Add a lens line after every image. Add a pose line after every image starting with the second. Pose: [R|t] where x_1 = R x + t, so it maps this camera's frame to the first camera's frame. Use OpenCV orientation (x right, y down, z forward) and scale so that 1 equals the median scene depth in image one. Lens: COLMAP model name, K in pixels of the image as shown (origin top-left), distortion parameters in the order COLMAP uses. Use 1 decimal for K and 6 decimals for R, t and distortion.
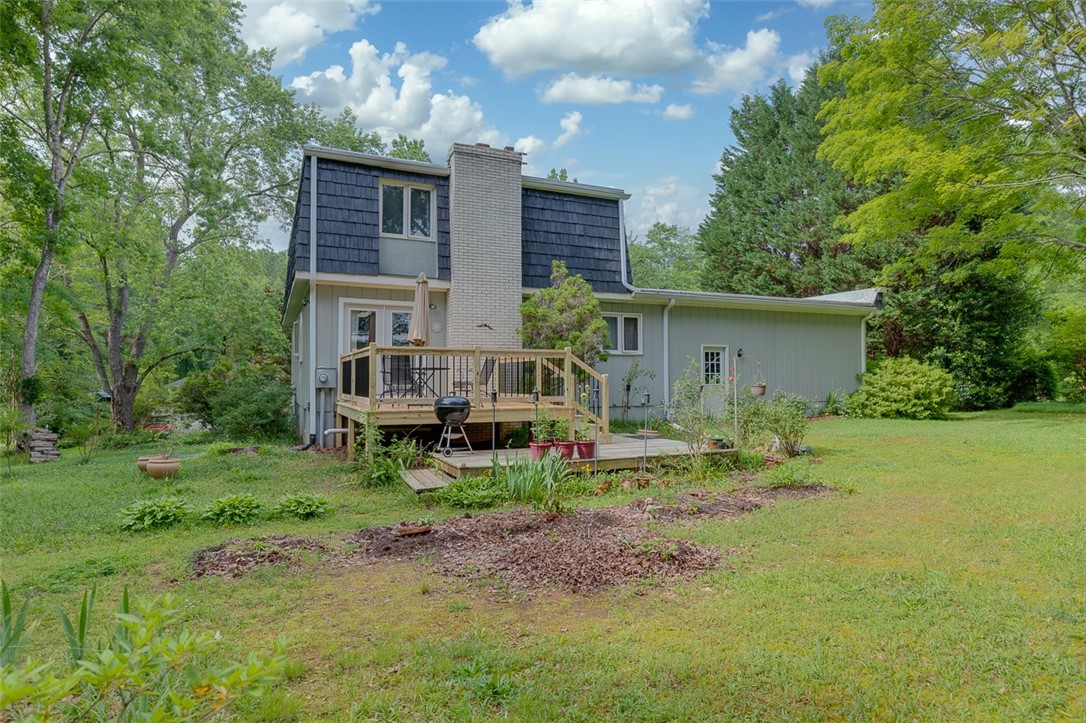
lens RADIAL K [[677.7, 0, 548.6], [0, 677.7, 363.6], [0, 0, 1]] dist [0.000361, -0.001453]
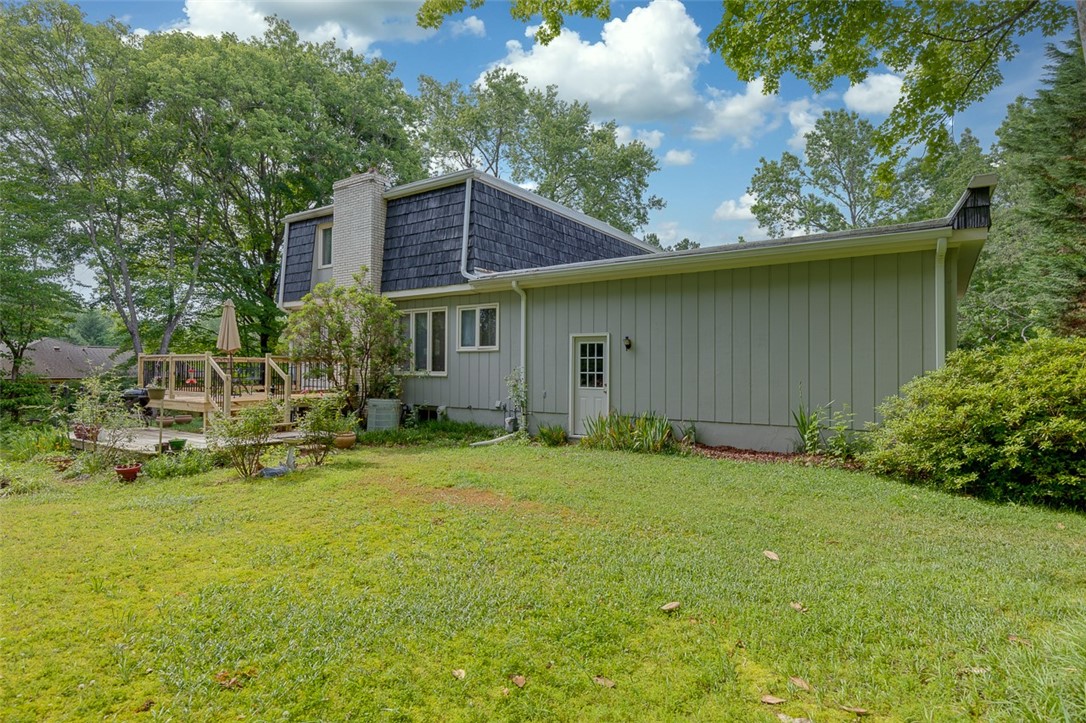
lens RADIAL K [[593.4, 0, 545.6], [0, 593.4, 363.3], [0, 0, 1]] dist [0.001127, 0.000481]
pose [[0.477836, -0.003734, -0.878441, 0.851691], [0.015895, 0.999864, 0.004396, 0.000553], [0.878305, -0.016063, 0.477831, 0.713102]]
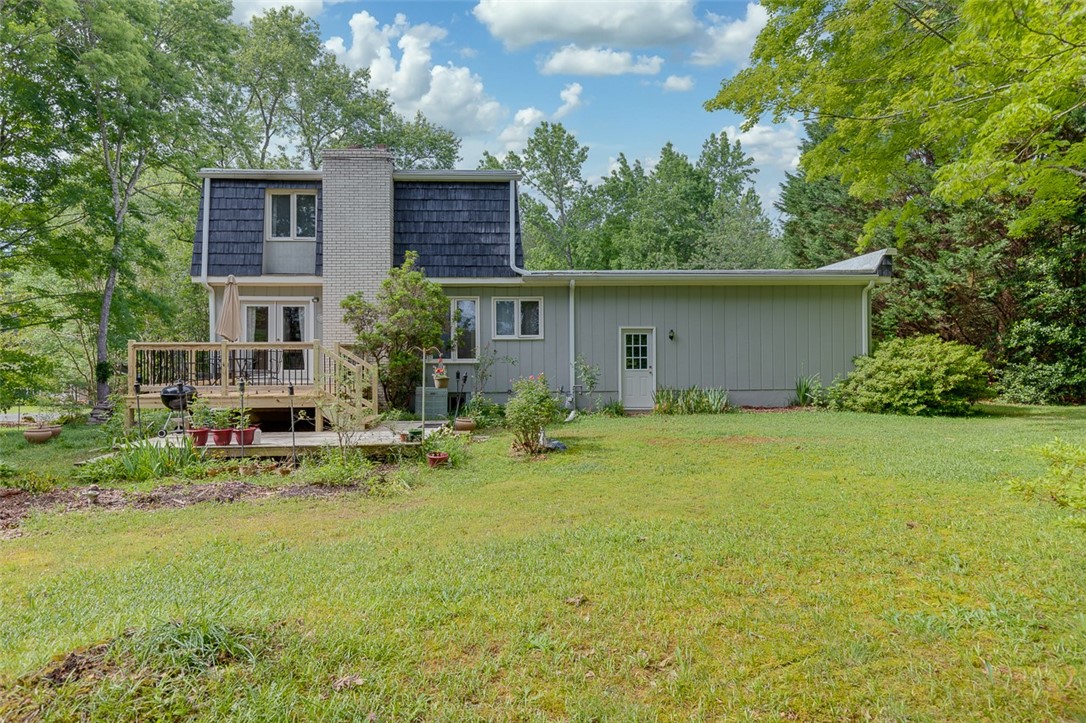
lens RADIAL K [[677.7, 0, 546.9], [0, 677.7, 355.0], [0, 0, 1]] dist [0.000361, -0.001453]
pose [[0.915489, -0.003058, -0.402331, 0.546997], [0.013582, 0.999636, 0.023308, -0.013479], [0.402113, -0.026803, 0.915197, 0.121274]]
